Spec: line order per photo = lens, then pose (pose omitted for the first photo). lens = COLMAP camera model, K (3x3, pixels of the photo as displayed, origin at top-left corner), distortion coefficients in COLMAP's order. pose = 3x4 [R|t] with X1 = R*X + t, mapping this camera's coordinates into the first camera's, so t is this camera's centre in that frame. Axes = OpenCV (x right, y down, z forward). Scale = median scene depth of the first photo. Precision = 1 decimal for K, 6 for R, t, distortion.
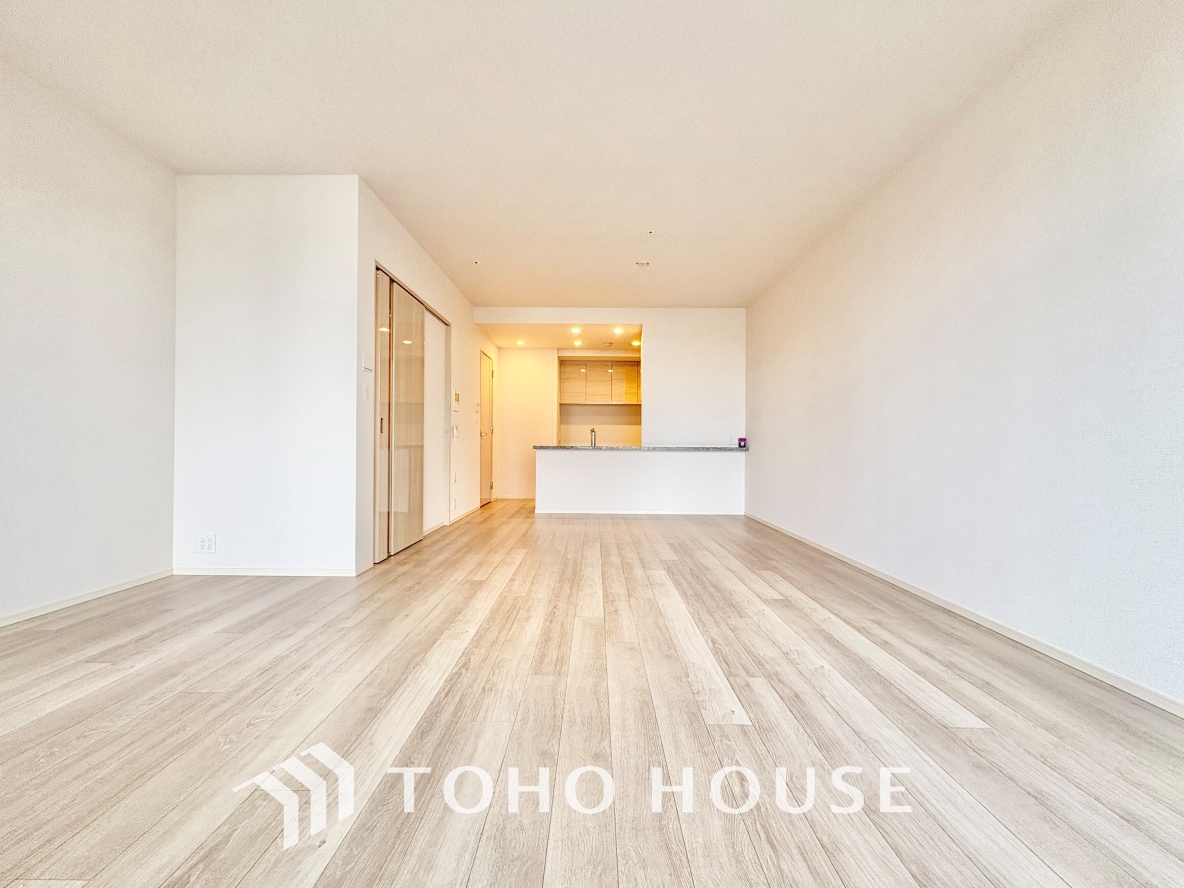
lens RADIAL K [[473.0, 0, 592.7], [0, 473.0, 447.1], [0, 0, 1]] dist [0.000119, -0.000215]
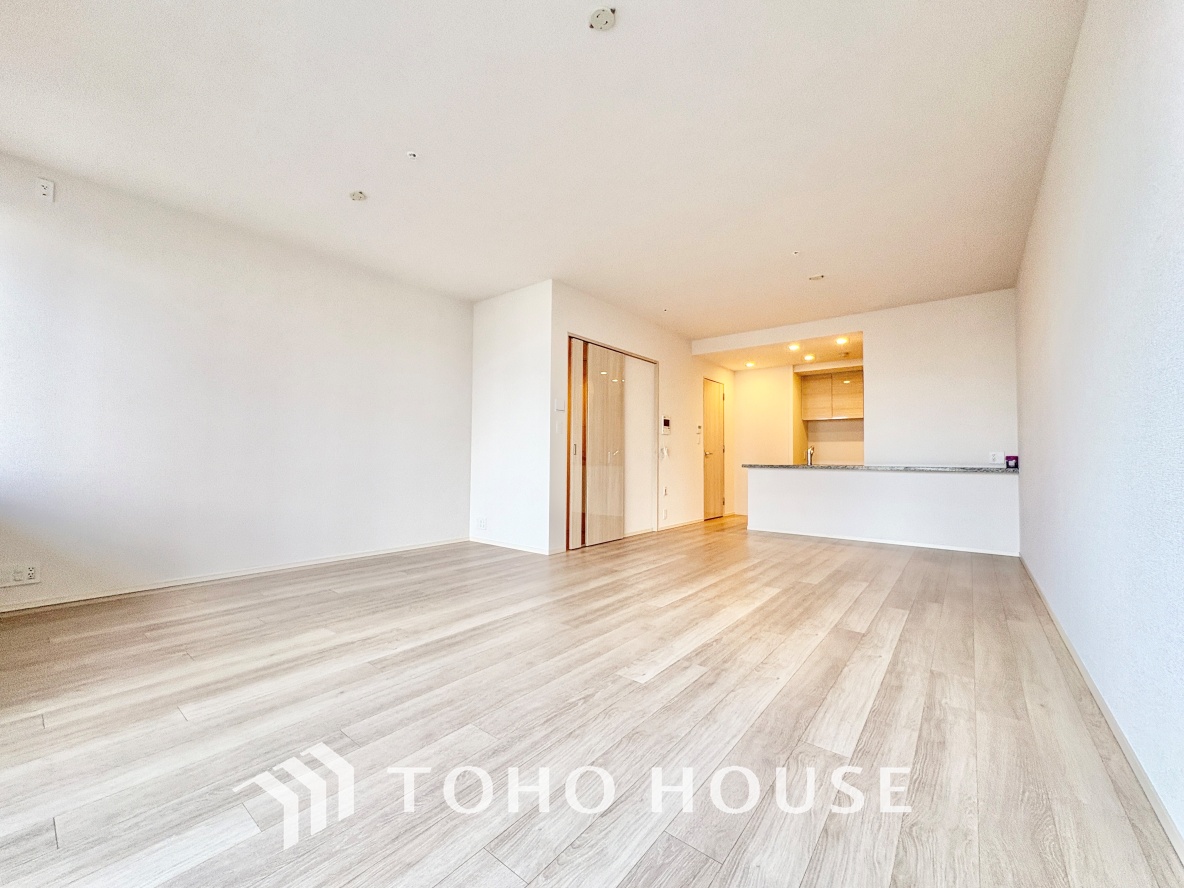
lens RADIAL K [[473.0, 0, 588.5], [0, 473.0, 443.7], [0, 0, 1]] dist [0.000119, -0.000215]
pose [[0.781916, -0.021652, -0.623007, 0.401247], [-0.006114, 0.999082, -0.042396, -0.003413], [0.623354, 0.036959, 0.781066, -0.046270]]
